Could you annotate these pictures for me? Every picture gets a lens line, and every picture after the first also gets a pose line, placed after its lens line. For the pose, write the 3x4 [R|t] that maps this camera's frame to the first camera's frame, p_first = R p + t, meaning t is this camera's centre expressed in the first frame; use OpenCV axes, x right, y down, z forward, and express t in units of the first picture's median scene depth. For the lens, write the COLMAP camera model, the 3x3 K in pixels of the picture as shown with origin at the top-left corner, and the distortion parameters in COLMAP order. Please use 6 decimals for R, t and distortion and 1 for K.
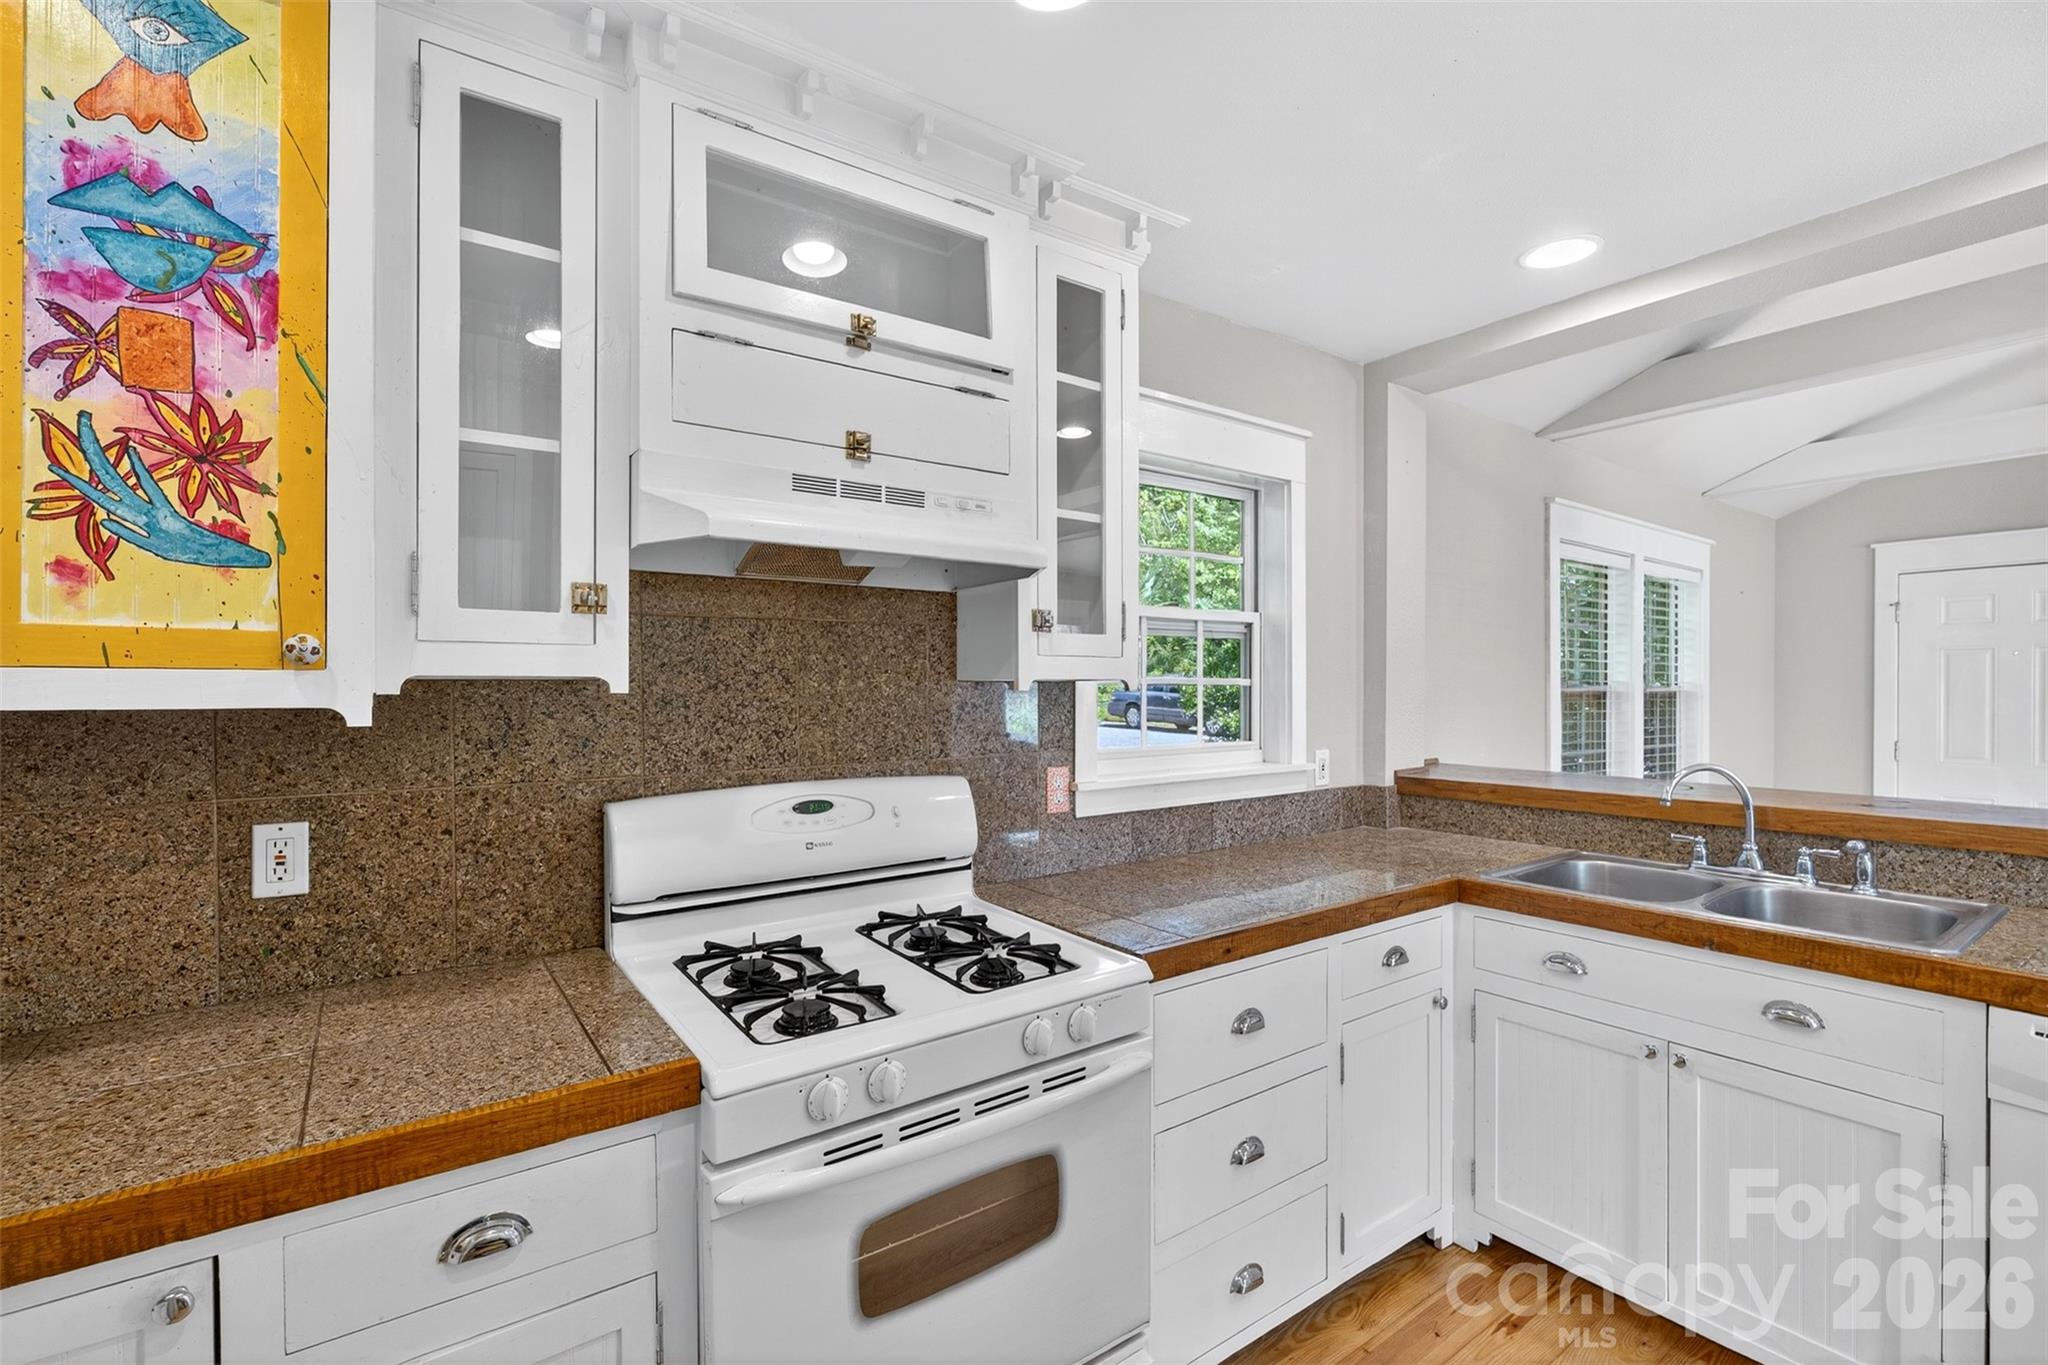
lens RADIAL K [[906.2, 0, 1013.2], [0, 906.2, 689.1], [0, 0, 1]] dist [-0.009449, -0.000324]
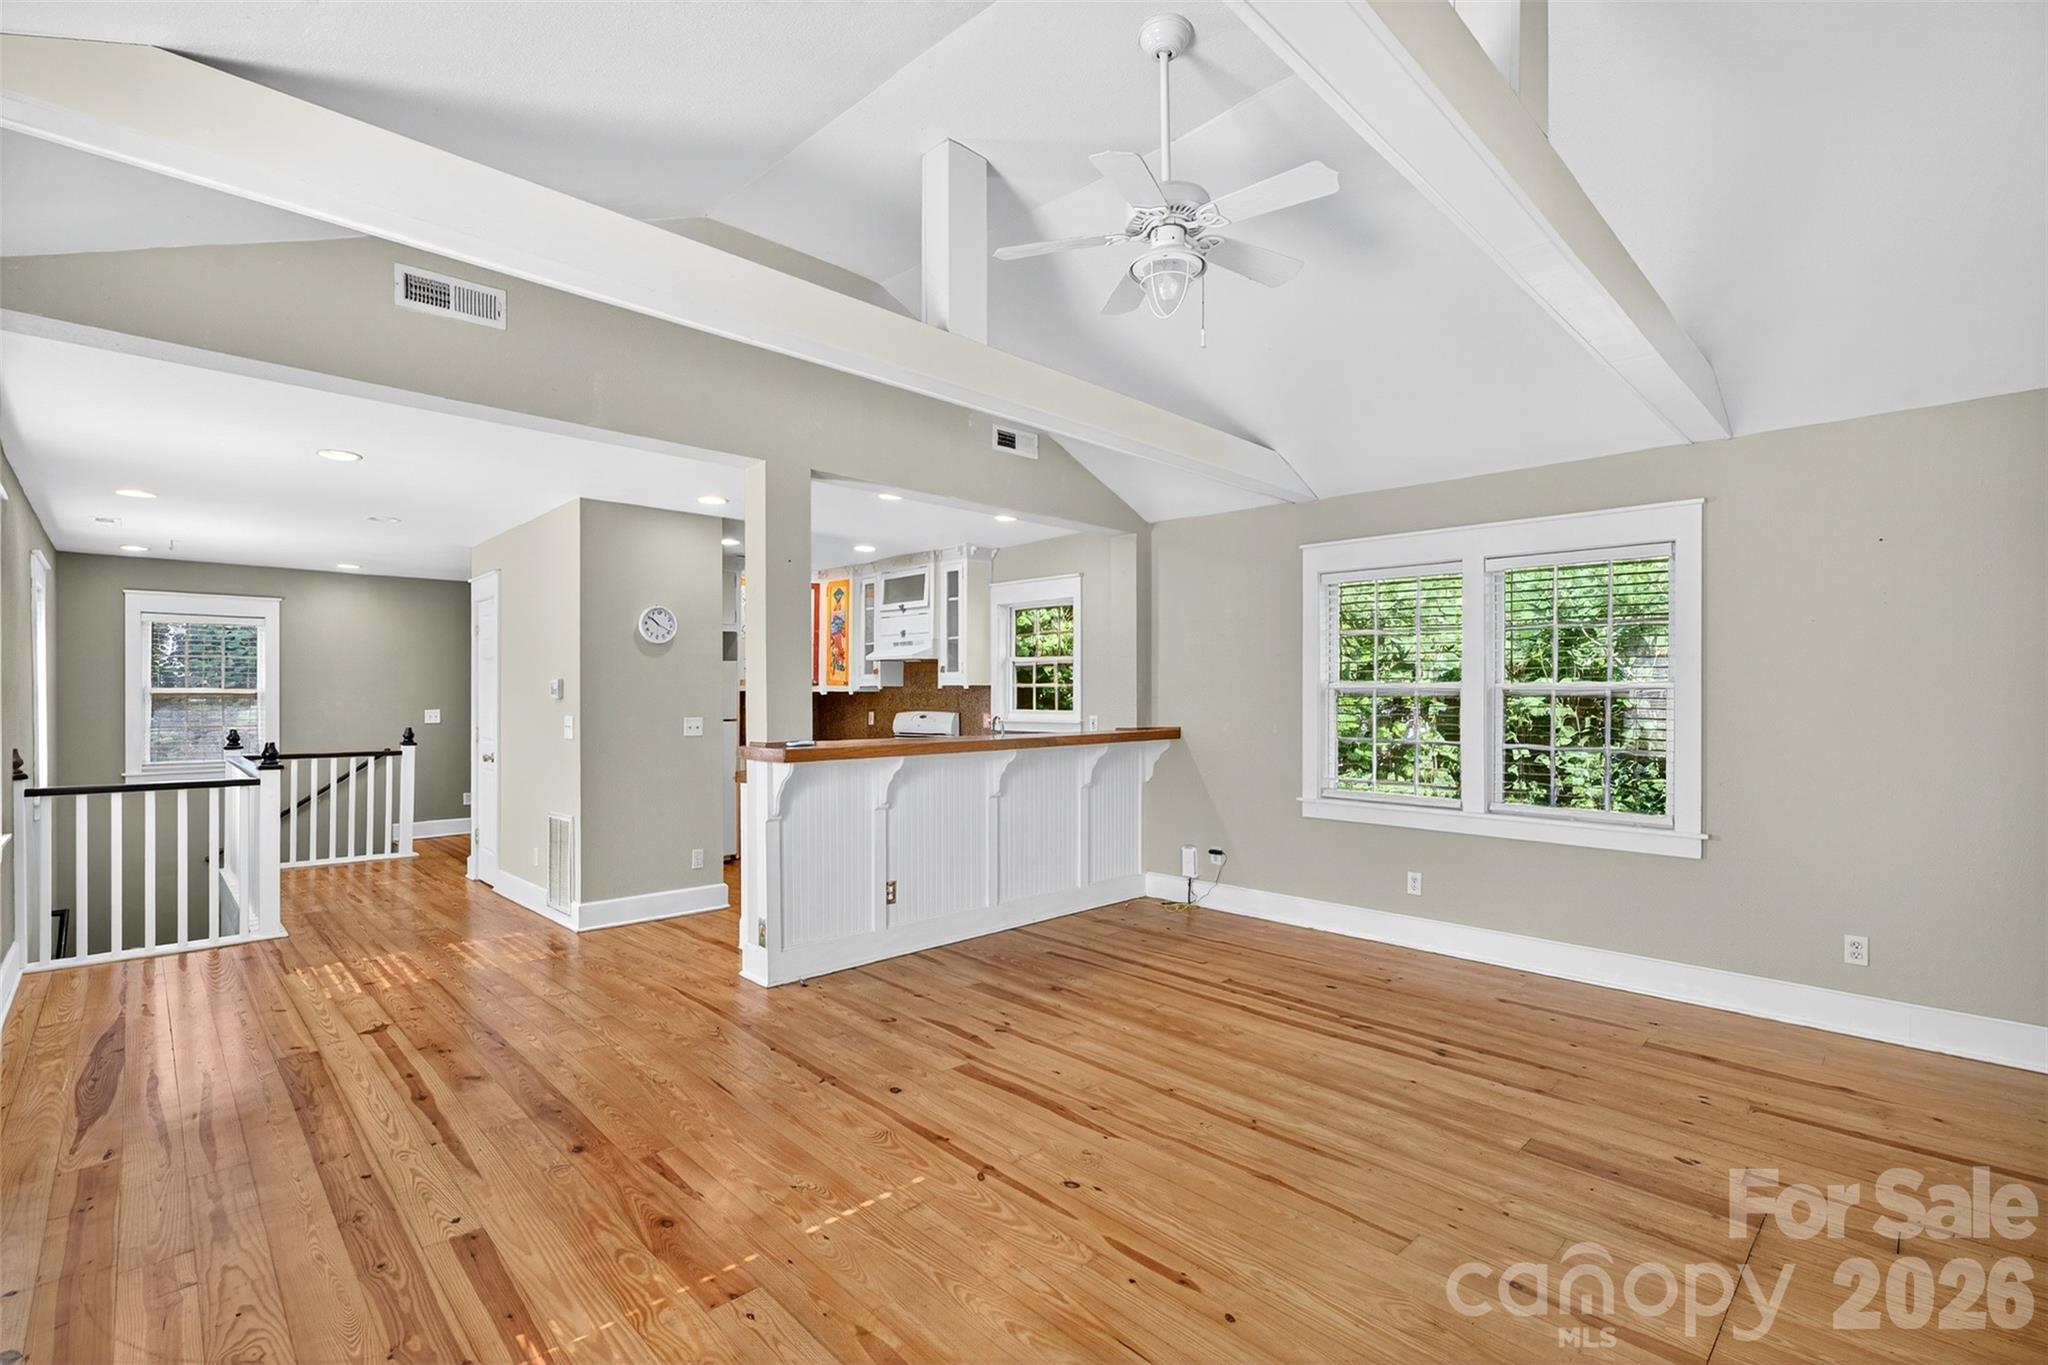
lens RADIAL K [[915.7, 0, 1008.0], [0, 915.7, 697.6], [0, 0, 1]] dist [-0.013630, 0.004222]
pose [[0.153258, 0.004473, -0.988176, 4.296855], [-0.001793, 0.999989, 0.004248, 0.025536], [0.988185, 0.001121, 0.153264, 0.808155]]
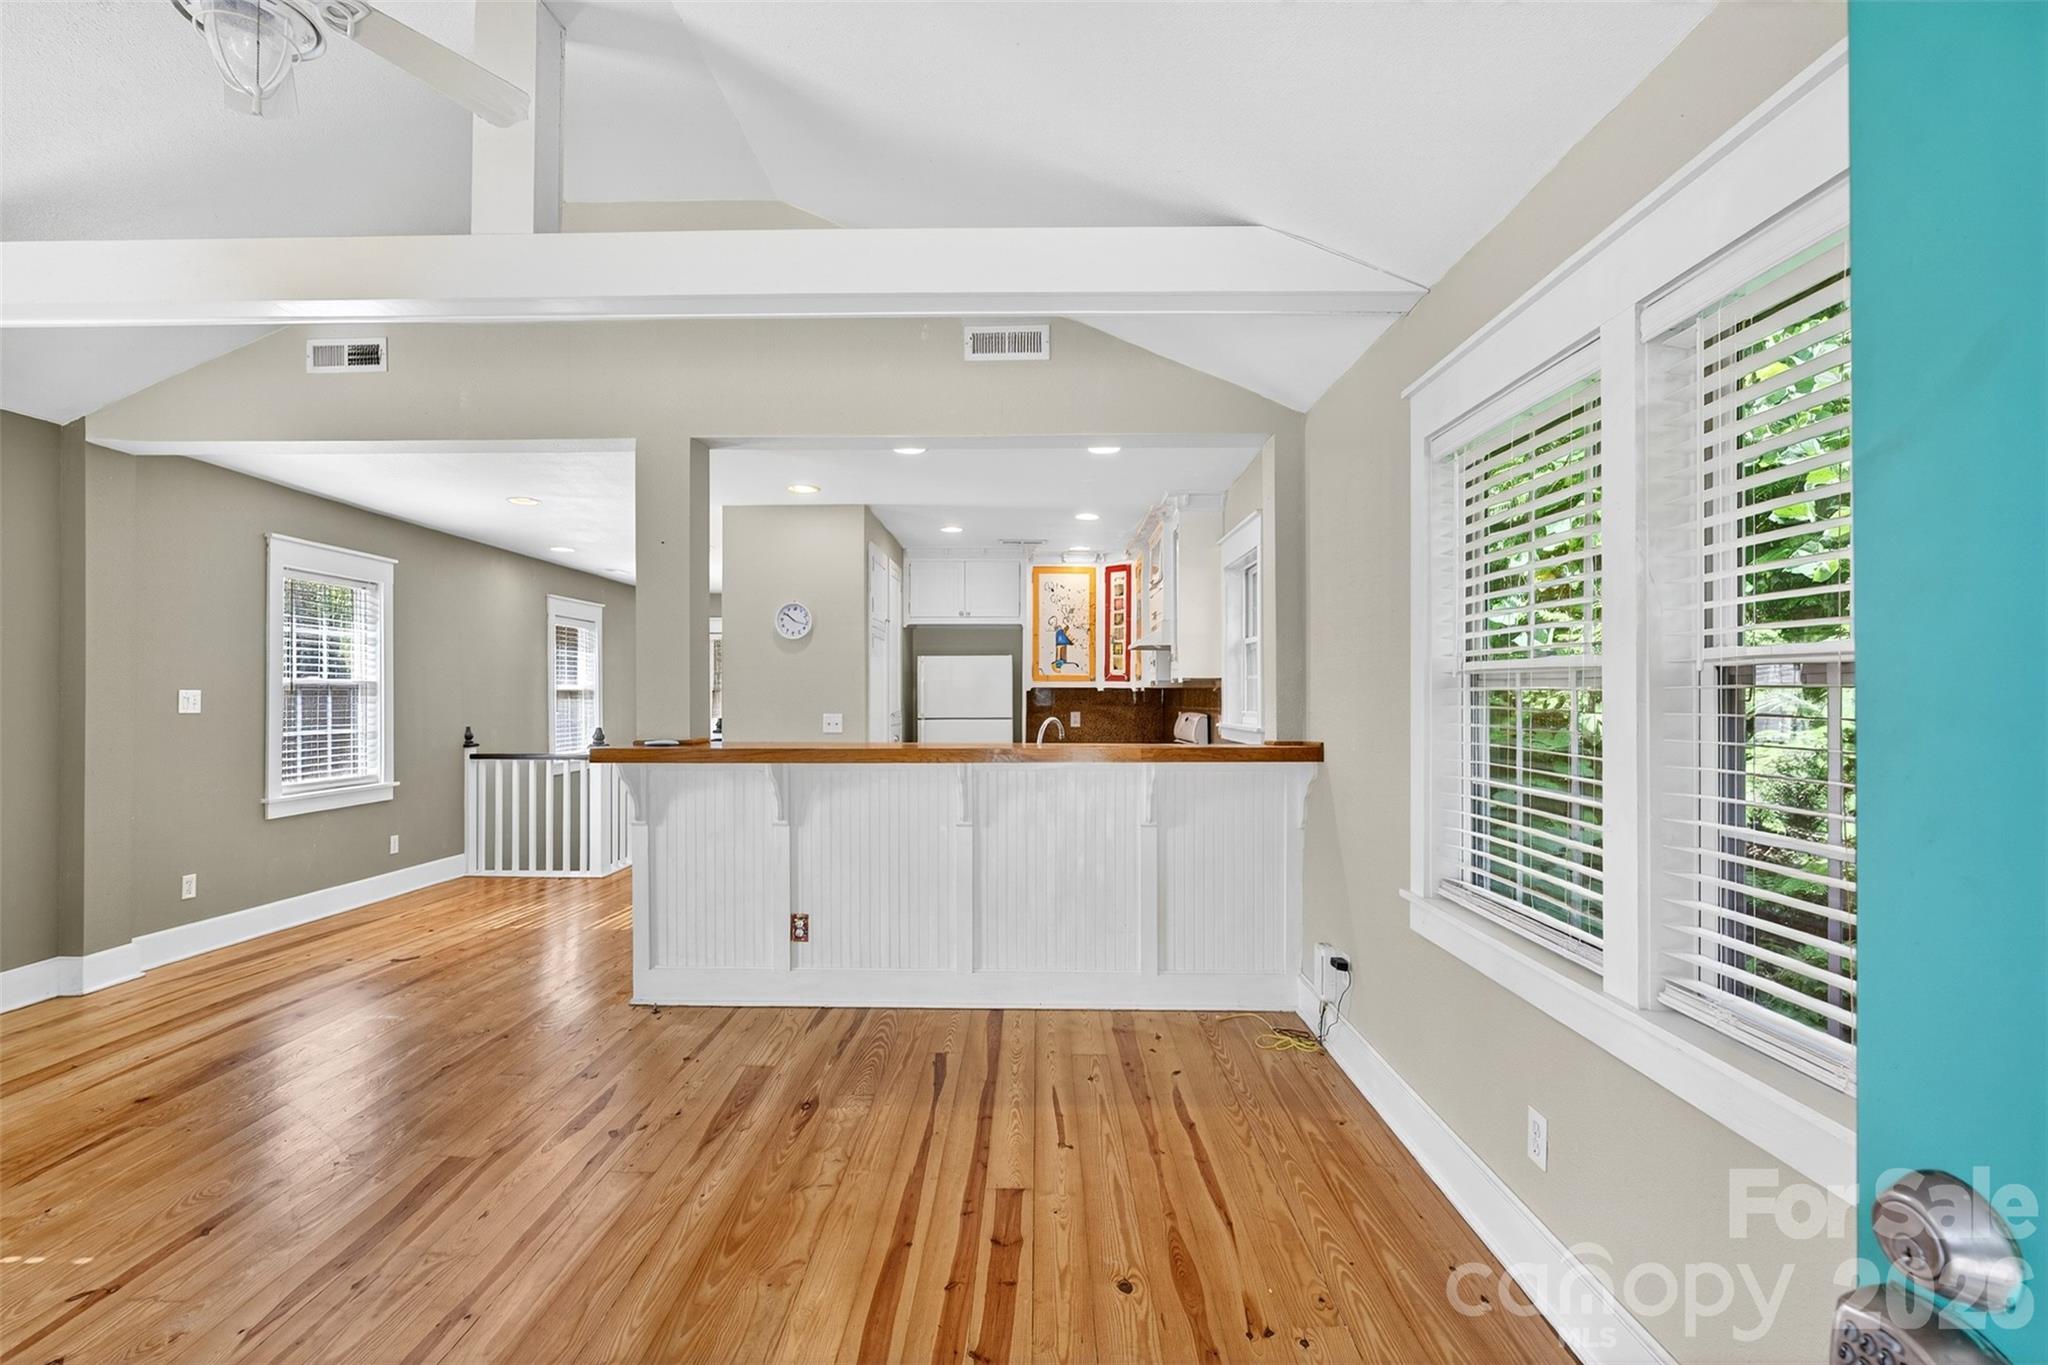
lens RADIAL K [[915.7, 0, 1014.6], [0, 915.7, 684.7], [0, 0, 1]] dist [-0.013630, 0.004222]
pose [[-0.596169, -0.007041, -0.802828, 3.034297], [-0.000502, 0.999965, -0.008398, 0.038958], [0.802859, -0.004603, -0.596151, 2.672419]]
